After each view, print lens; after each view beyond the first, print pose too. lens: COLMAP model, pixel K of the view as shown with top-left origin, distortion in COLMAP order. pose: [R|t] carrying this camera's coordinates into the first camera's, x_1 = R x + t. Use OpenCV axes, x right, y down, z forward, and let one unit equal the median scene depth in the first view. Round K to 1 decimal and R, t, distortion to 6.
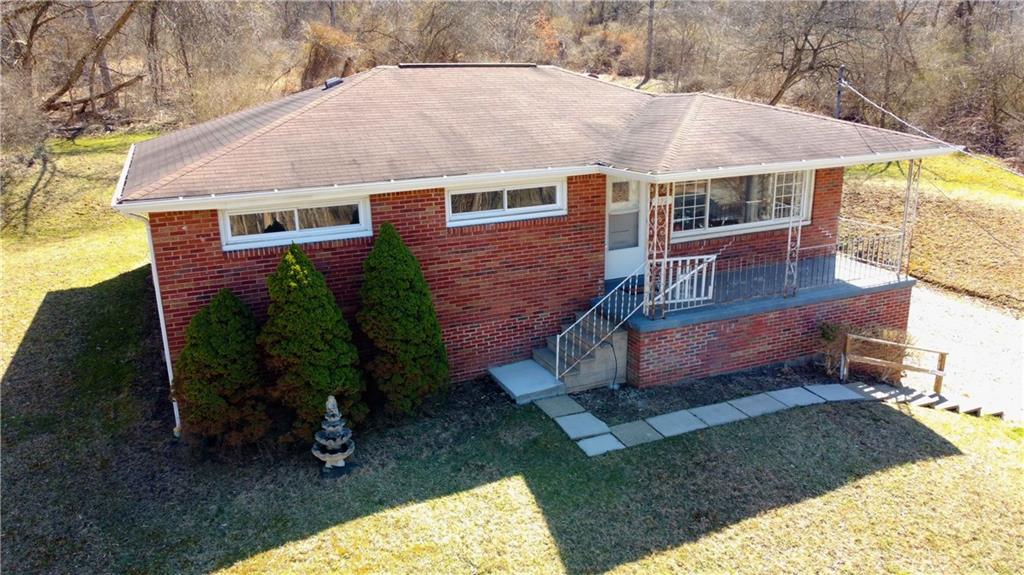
lens RADIAL K [[752.4, 0, 508.4], [0, 752.4, 289.4], [0, 0, 1]] dist [-0.005770, -0.001521]
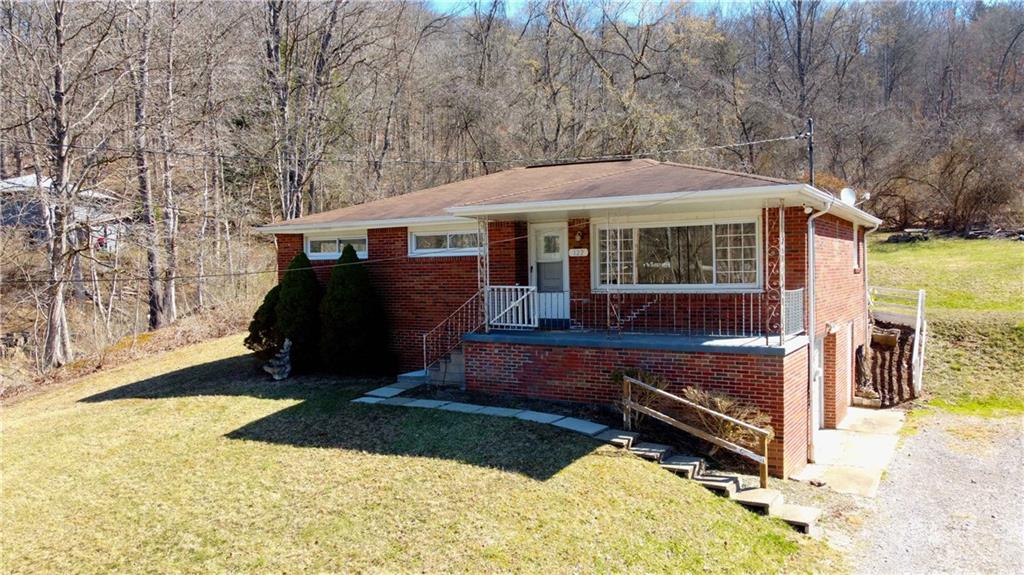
lens RADIAL K [[752.4, 0, 508.4], [0, 752.4, 289.4], [0, 0, 1]] dist [-0.005770, -0.001521]
pose [[0.594506, 0.041272, -0.803031, 1.184712], [-0.223639, 0.967765, -0.115828, 0.101161], [0.772365, 0.248449, 0.584572, 0.311987]]
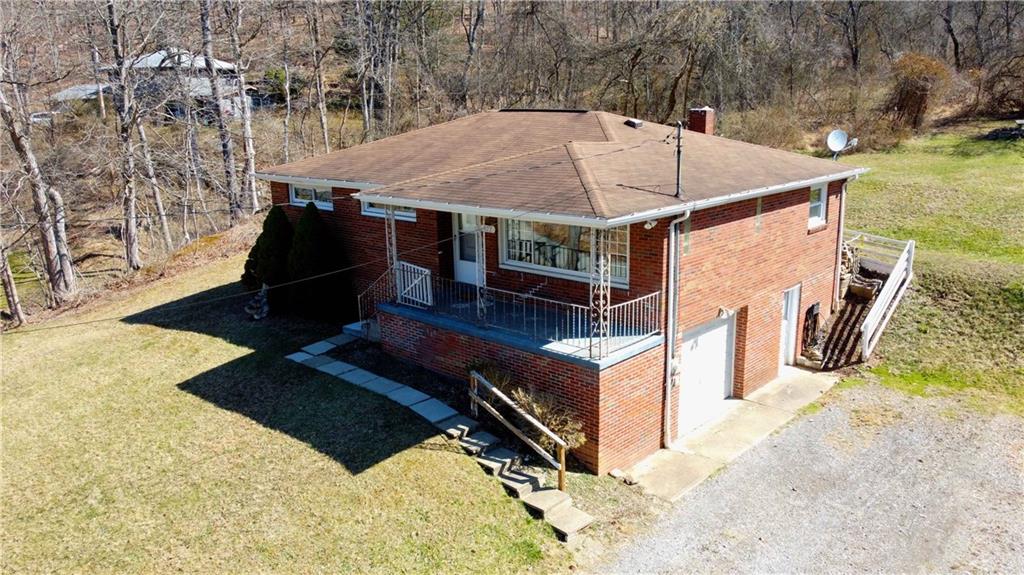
lens RADIAL K [[751.9, 0, 514.5], [0, 751.9, 284.3], [0, 0, 1]] dist [-0.004099, -0.002836]
pose [[0.420792, 0.228906, -0.877802, 1.456210], [-0.244753, 0.960404, 0.133119, -0.227562], [0.873516, 0.158829, 0.460156, 0.568323]]
